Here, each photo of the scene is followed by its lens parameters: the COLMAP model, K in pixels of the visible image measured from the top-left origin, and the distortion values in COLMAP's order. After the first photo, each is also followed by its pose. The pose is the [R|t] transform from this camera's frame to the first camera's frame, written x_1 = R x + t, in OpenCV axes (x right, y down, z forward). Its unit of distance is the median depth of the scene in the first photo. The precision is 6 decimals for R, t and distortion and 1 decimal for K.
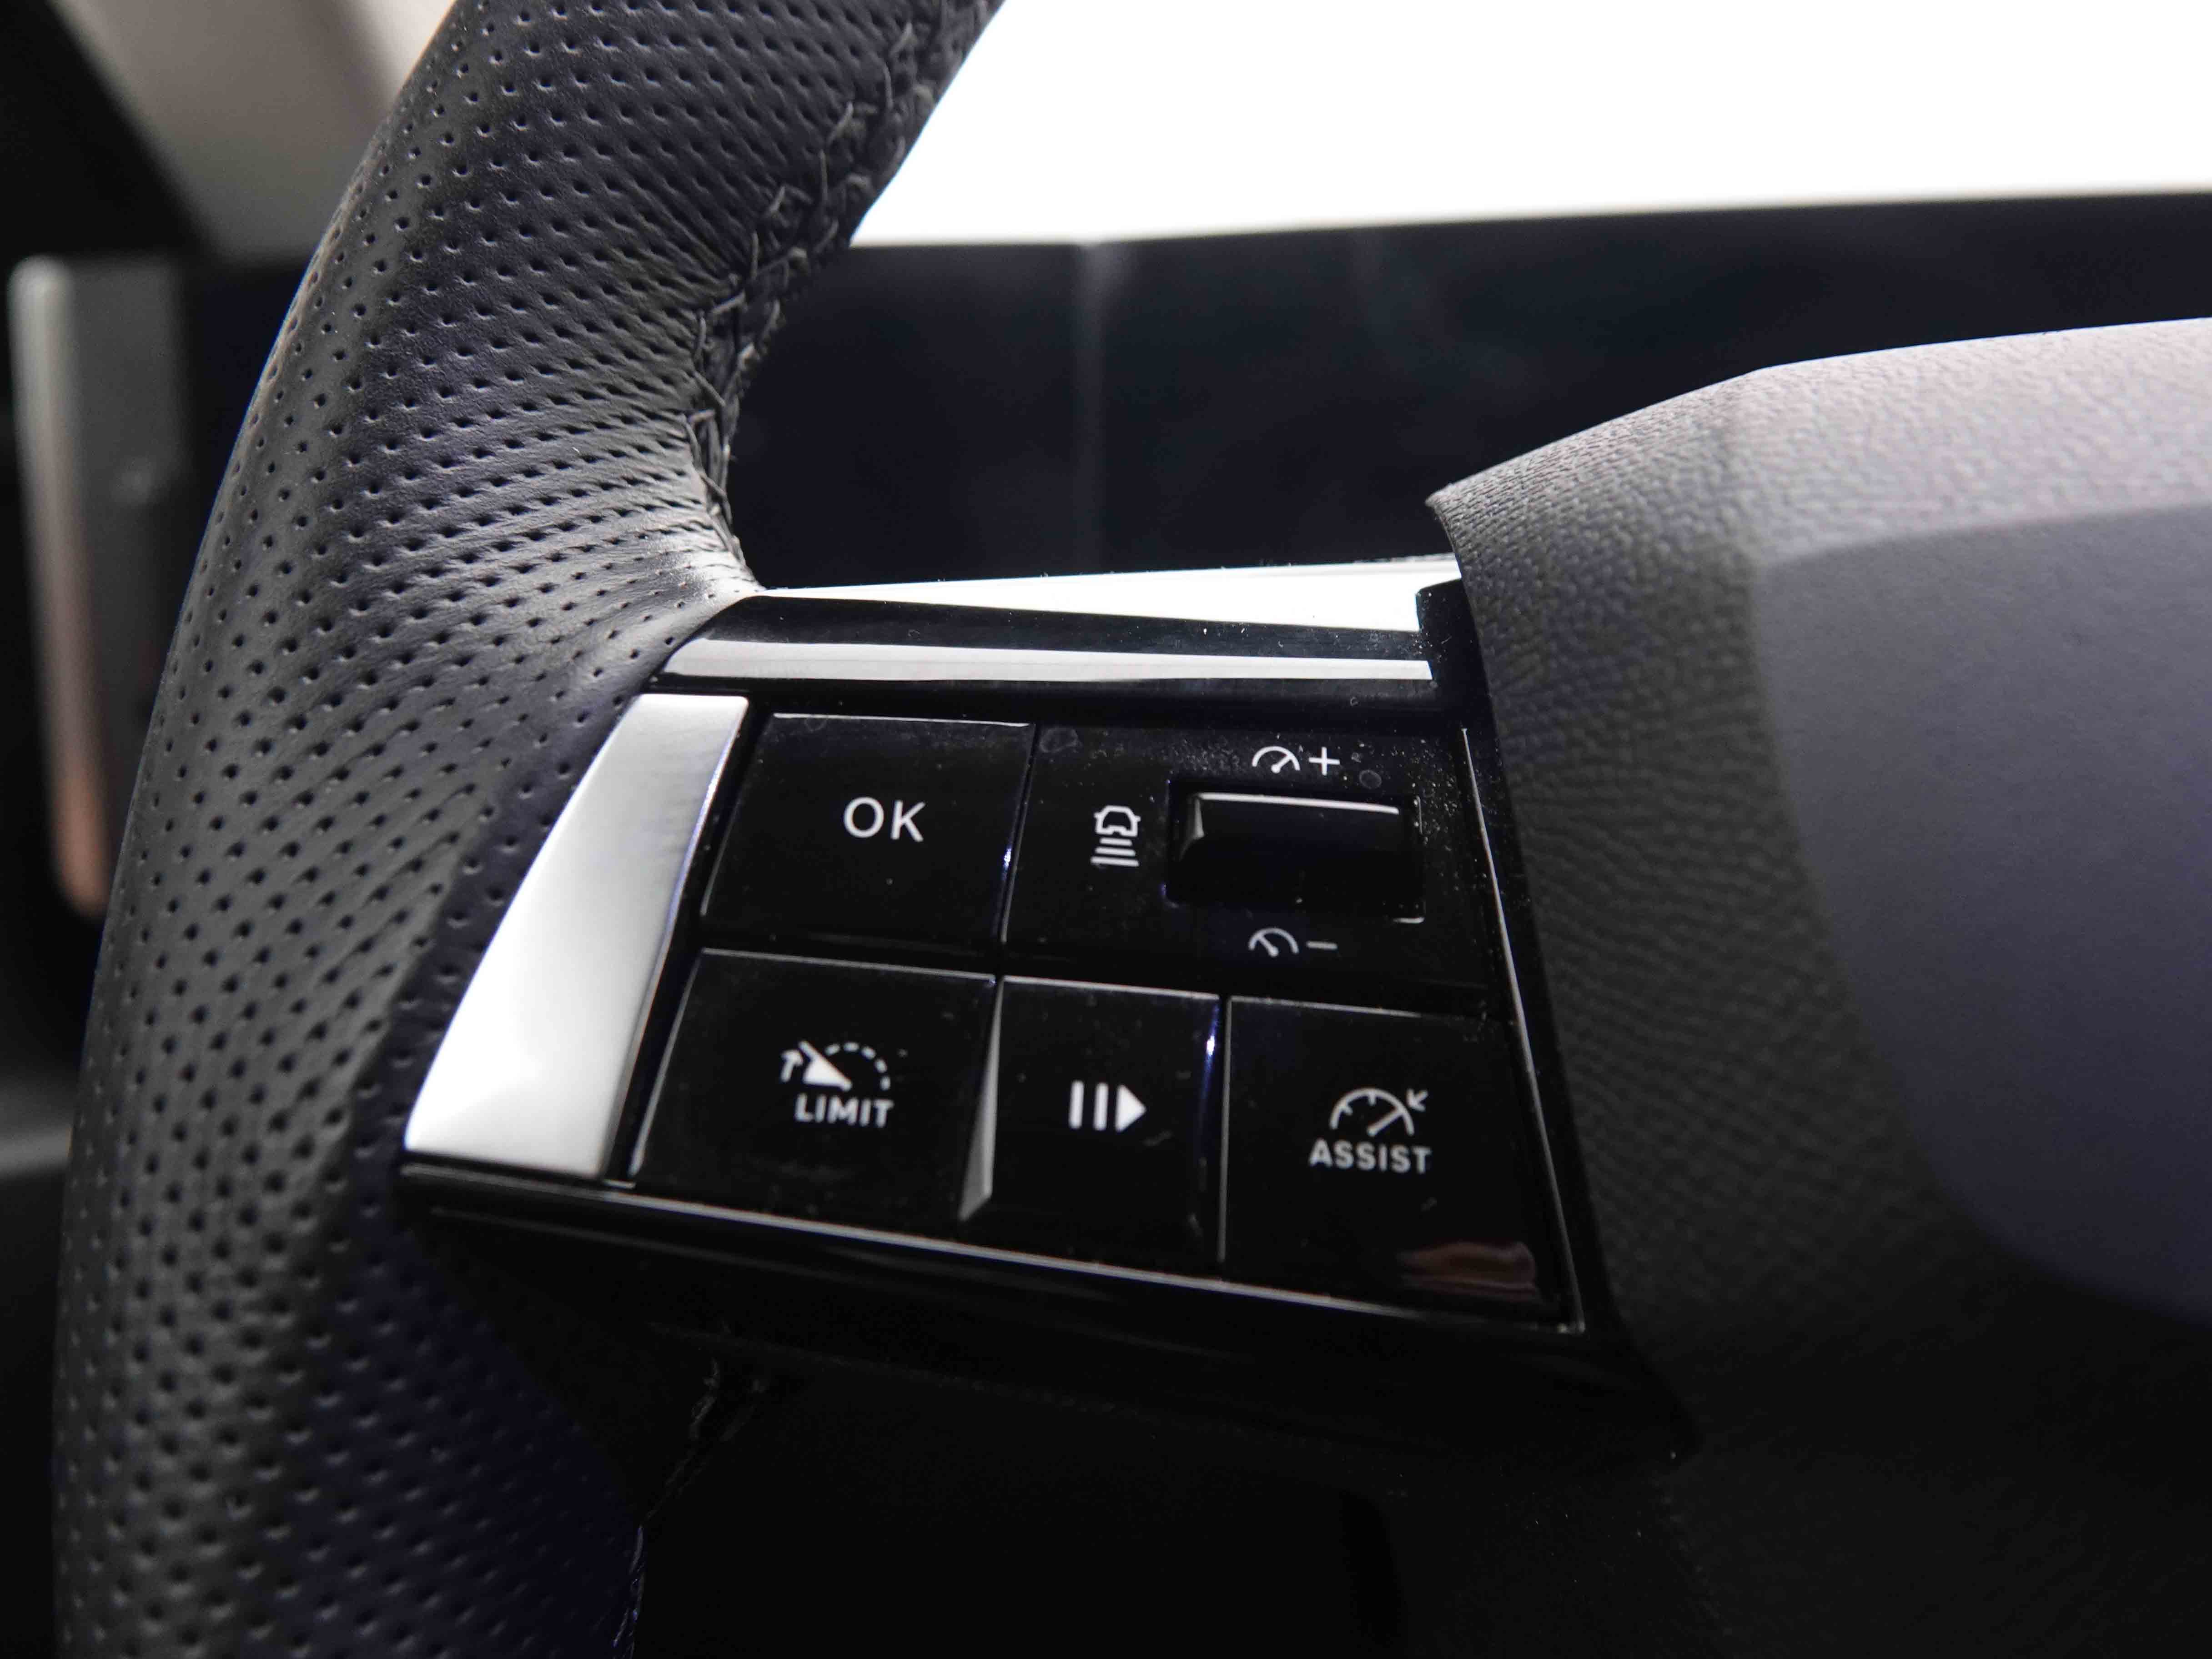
lens RADIAL K [[1748.5, 0, 1104.5], [0, 1748.5, 826.4], [0, 0, 1]] dist [0.010742, -0.004392]
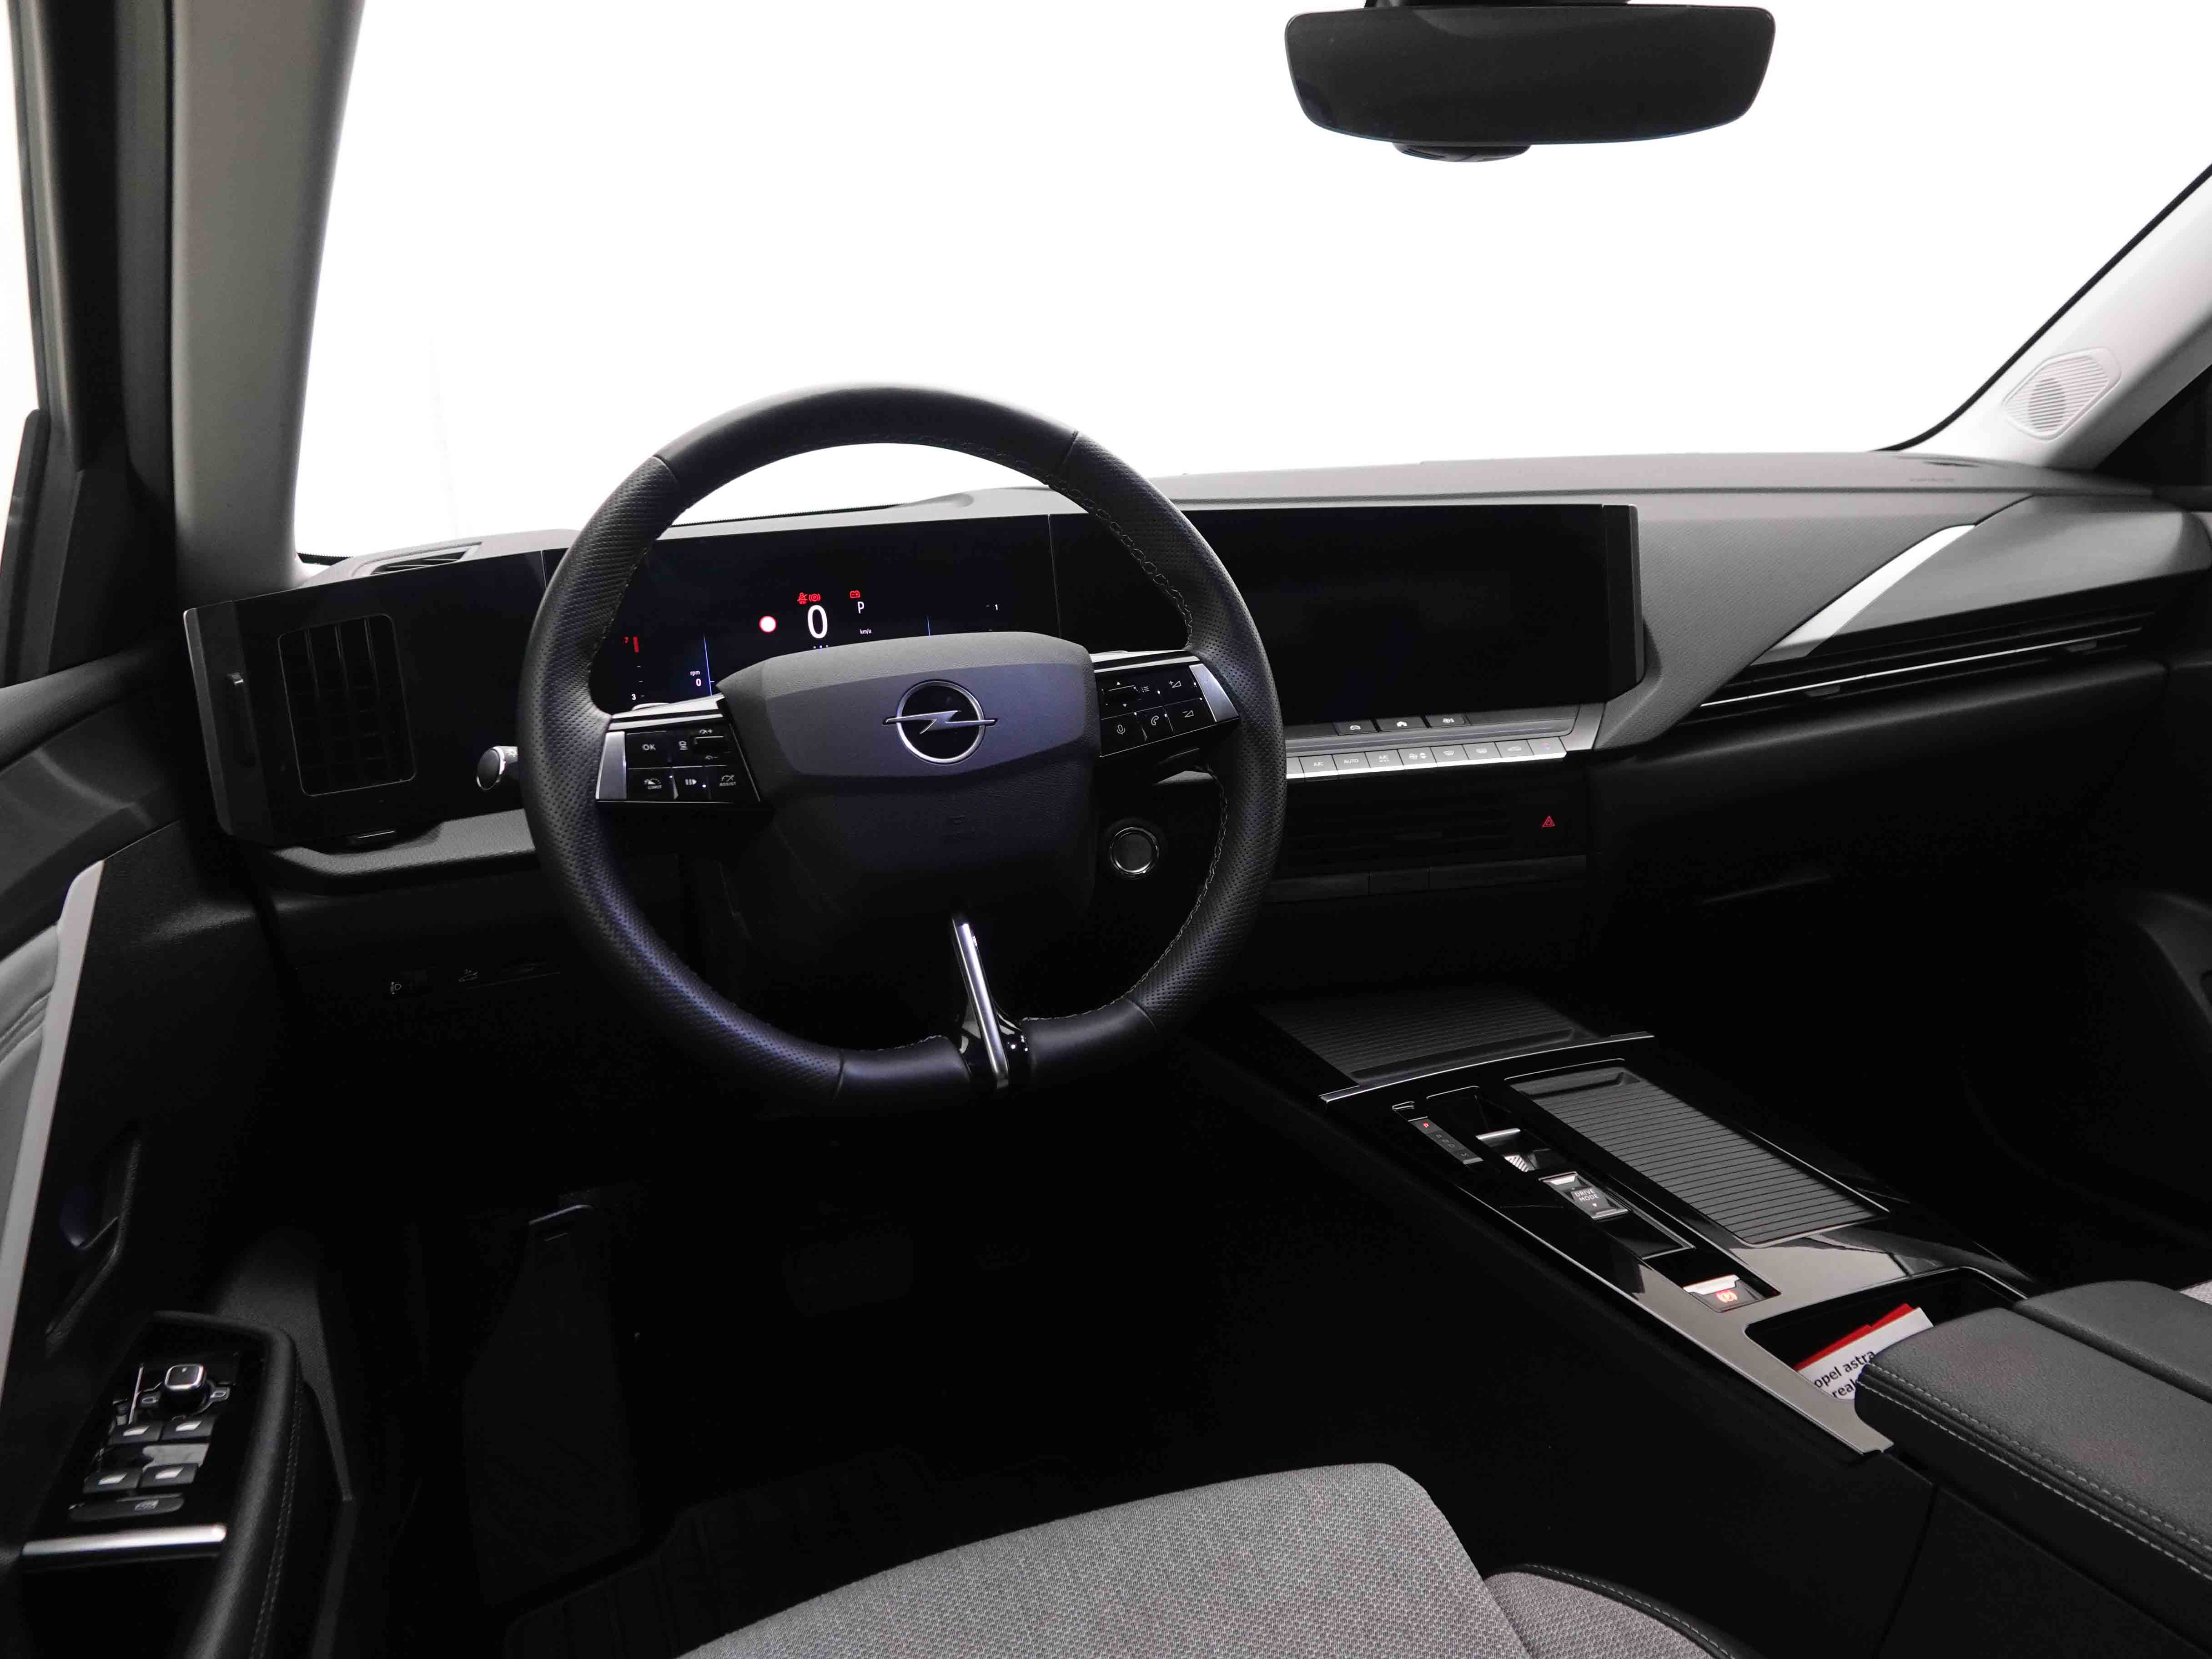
lens RADIAL K [[1748.5, 0, 1109.7], [0, 1748.5, 838.6], [0, 0, 1]] dist [0.010742, -0.004392]
pose [[0.879707, -0.149046, 0.451555, -1.744665], [0.133502, 0.988828, 0.066299, 0.141274], [-0.456392, 0.001959, 0.889777, -6.108483]]
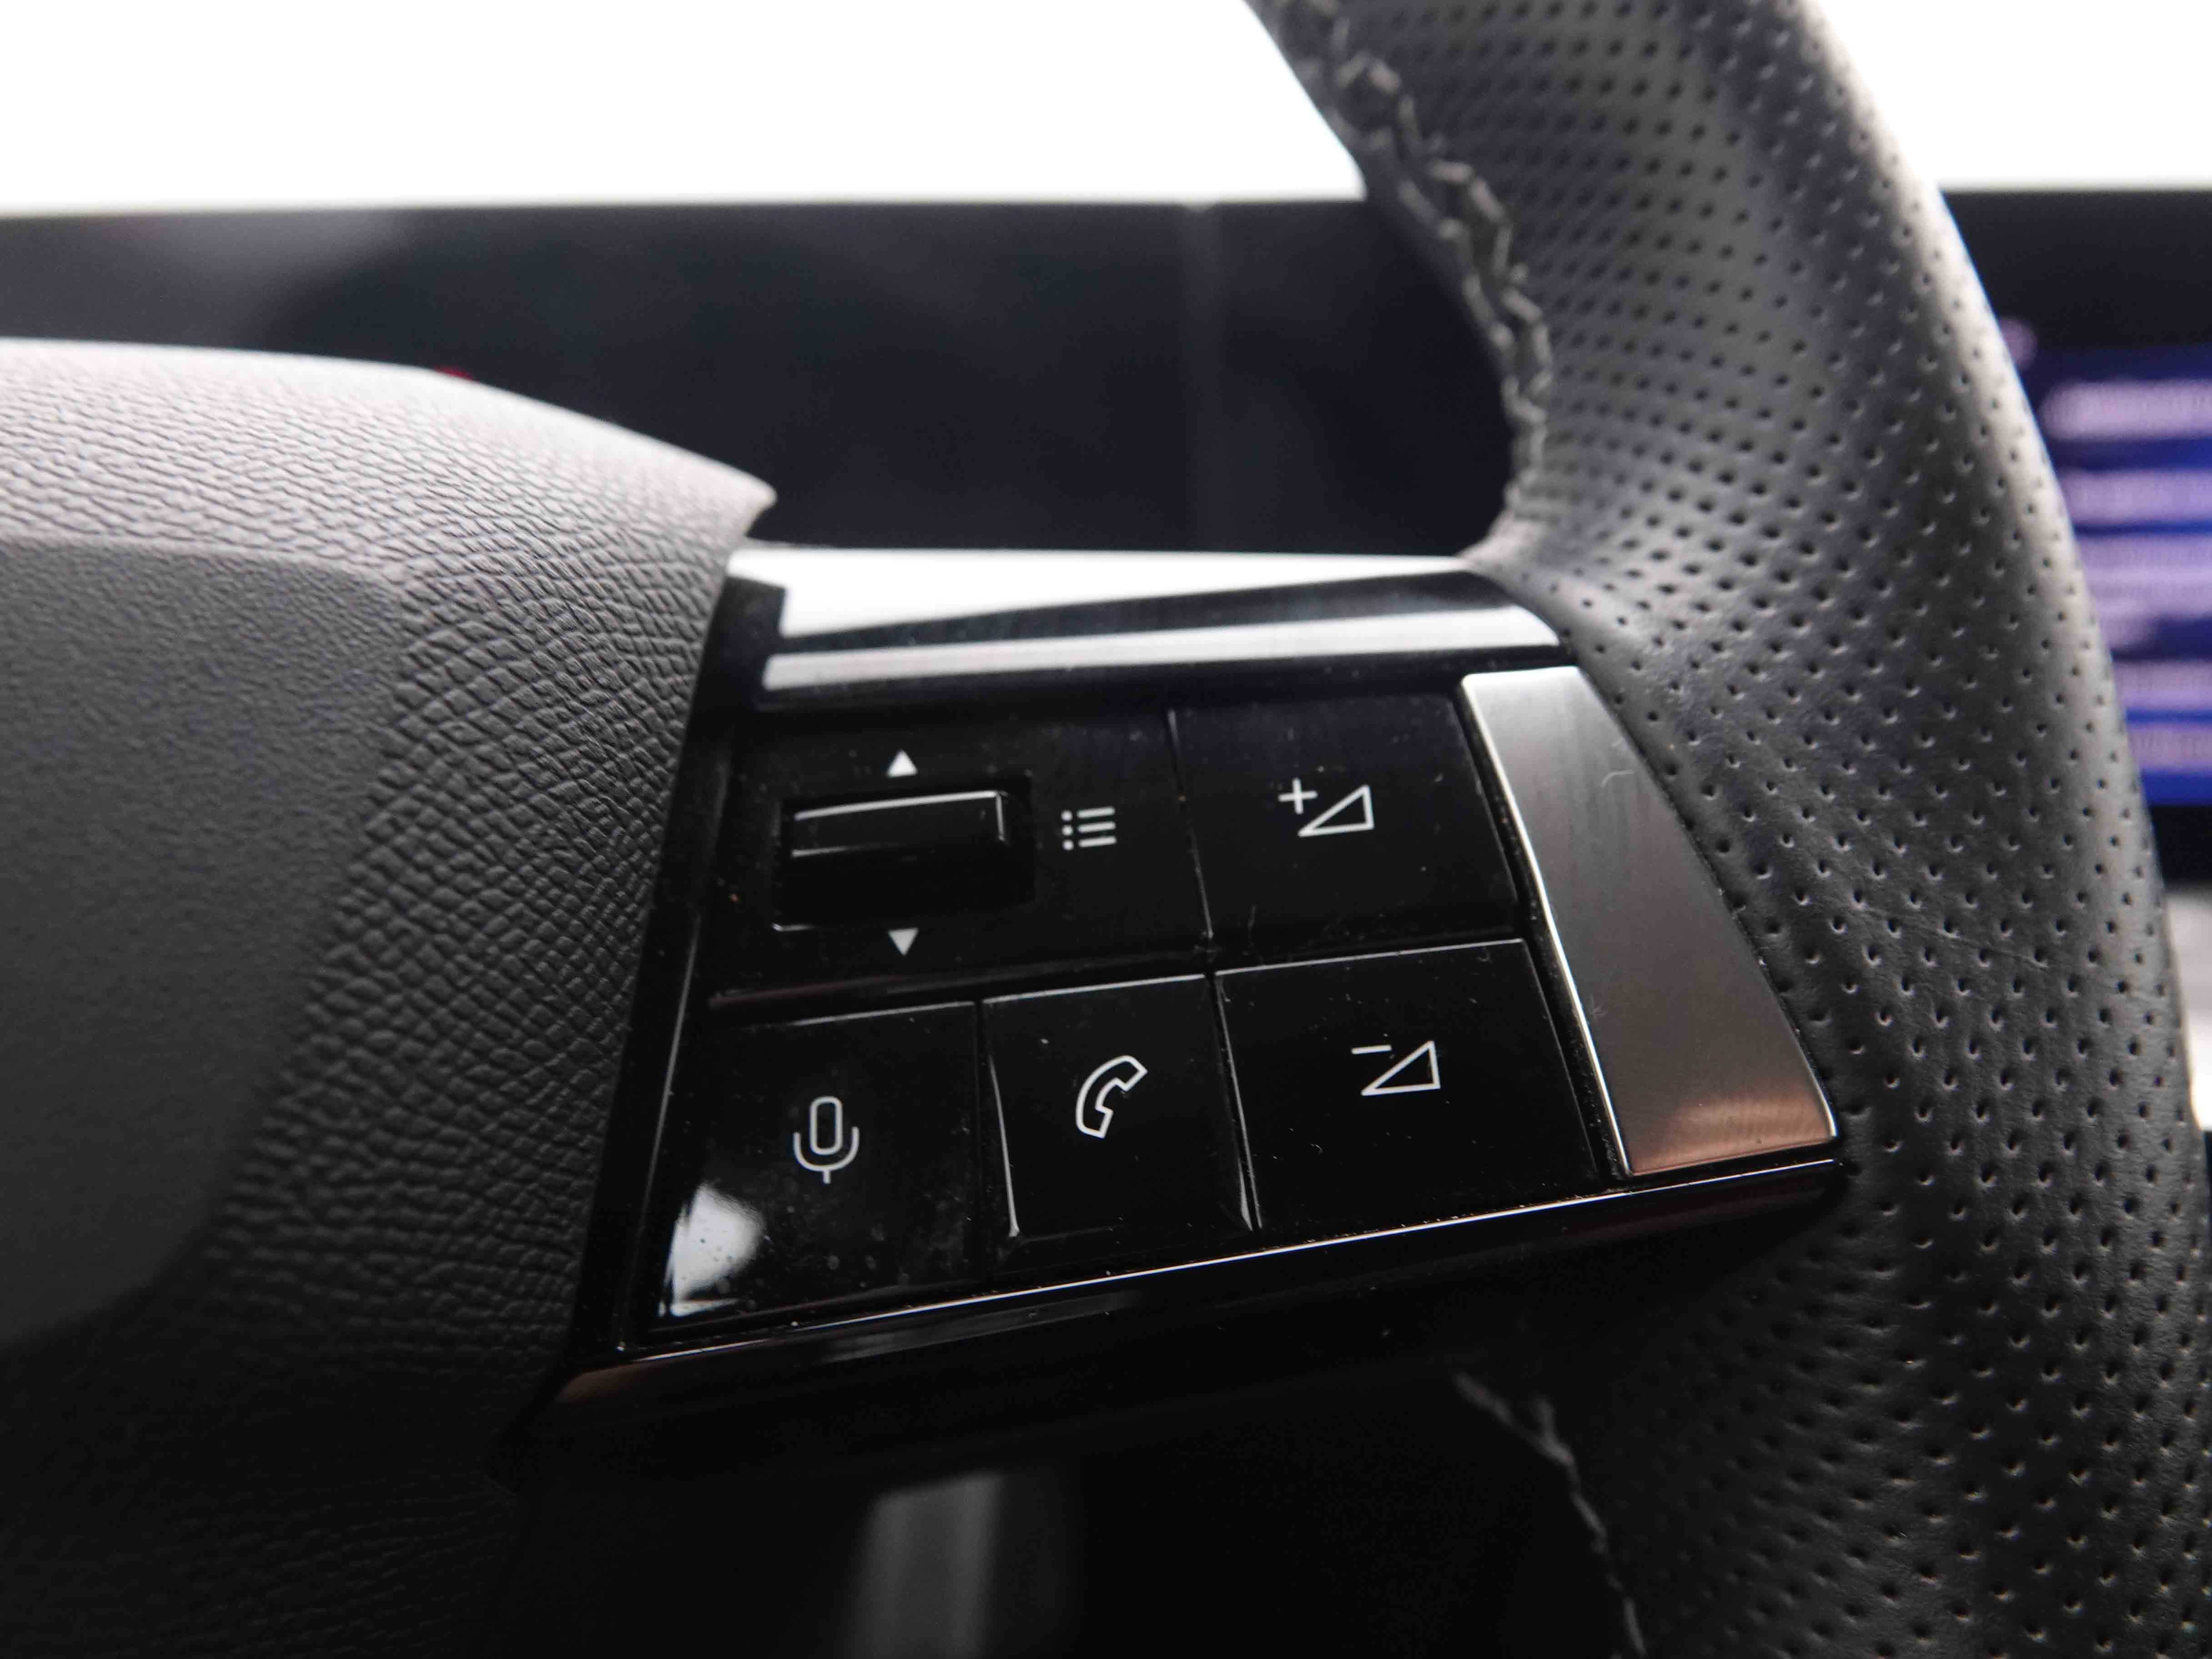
lens RADIAL K [[1748.5, 0, 1110.5], [0, 1748.5, 830.8], [0, 0, 1]] dist [0.010742, -0.004392]
pose [[0.977989, -0.051621, 0.202172, 1.844155], [0.044701, 0.998253, 0.038645, -0.016646], [-0.203813, -0.028757, 0.978587, -0.201702]]
